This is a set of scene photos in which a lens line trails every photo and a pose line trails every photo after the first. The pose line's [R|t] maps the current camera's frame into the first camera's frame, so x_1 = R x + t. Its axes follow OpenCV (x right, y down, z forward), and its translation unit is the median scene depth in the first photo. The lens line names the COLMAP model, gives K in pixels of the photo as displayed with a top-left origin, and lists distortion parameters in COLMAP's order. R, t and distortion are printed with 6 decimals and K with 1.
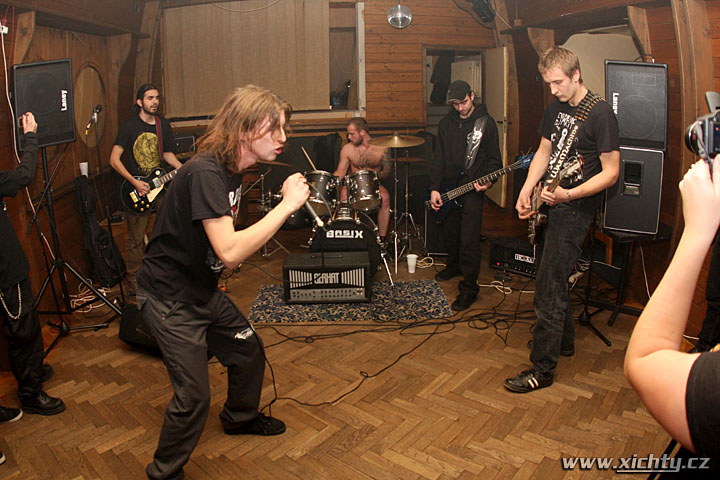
lens RADIAL K [[507.2, 0, 360.0], [0, 507.2, 240.0], [0, 0, 1]] dist [-0.335762, 0.115968]
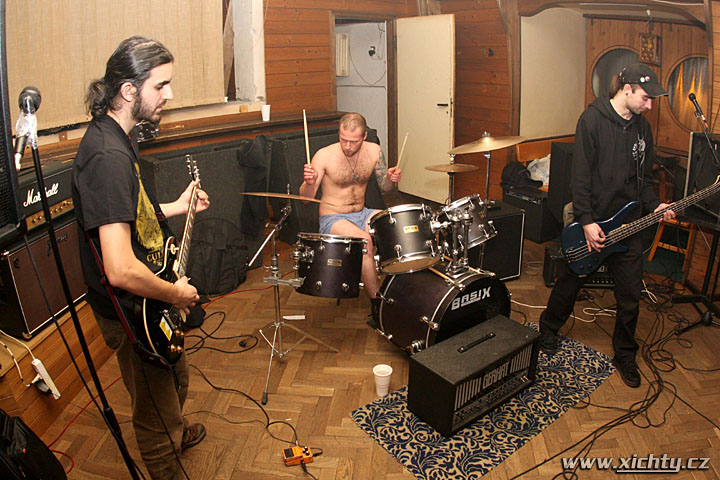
lens RADIAL K [[507.2, 0, 360.0], [0, 507.2, 240.0], [0, 0, 1]] dist [-0.335762, 0.115968]
pose [[0.828725, -0.183939, 0.528565, -0.490461], [0.166478, 0.982716, 0.080964, -0.166550], [-0.534322, 0.020897, 0.845023, 0.573366]]
